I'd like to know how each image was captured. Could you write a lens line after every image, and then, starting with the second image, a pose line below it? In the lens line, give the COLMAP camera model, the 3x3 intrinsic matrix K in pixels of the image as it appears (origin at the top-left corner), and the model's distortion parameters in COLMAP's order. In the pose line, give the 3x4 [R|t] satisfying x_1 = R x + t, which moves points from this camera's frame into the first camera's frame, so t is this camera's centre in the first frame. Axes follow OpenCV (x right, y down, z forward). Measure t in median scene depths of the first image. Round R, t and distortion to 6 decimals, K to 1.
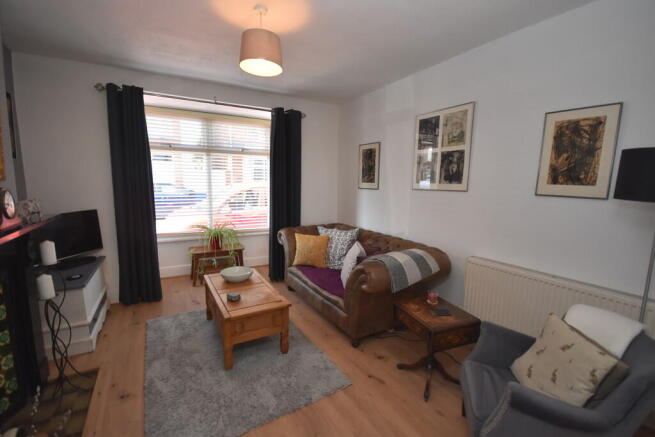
lens RADIAL K [[290.7, 0, 327.2], [0, 290.7, 219.0], [0, 0, 1]] dist [-0.000404, -0.001758]
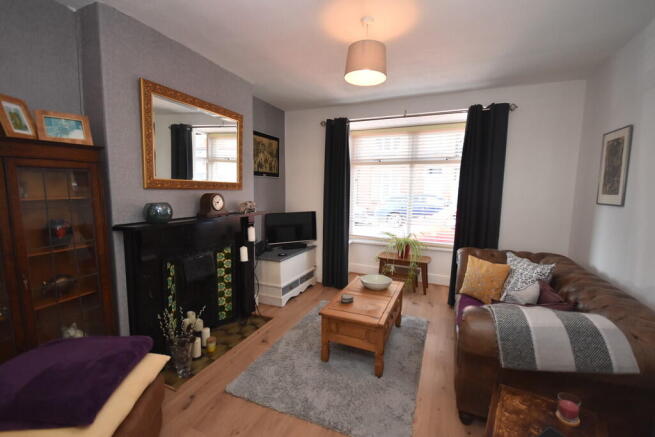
lens RADIAL K [[290.7, 0, 328.1], [0, 290.7, 218.9], [0, 0, 1]] dist [-0.000404, -0.001758]
pose [[0.583281, 0.076790, -0.808632, 0.308163], [-0.108790, 0.993937, 0.015914, -0.022328], [0.804952, 0.078689, 0.588099, 0.190142]]
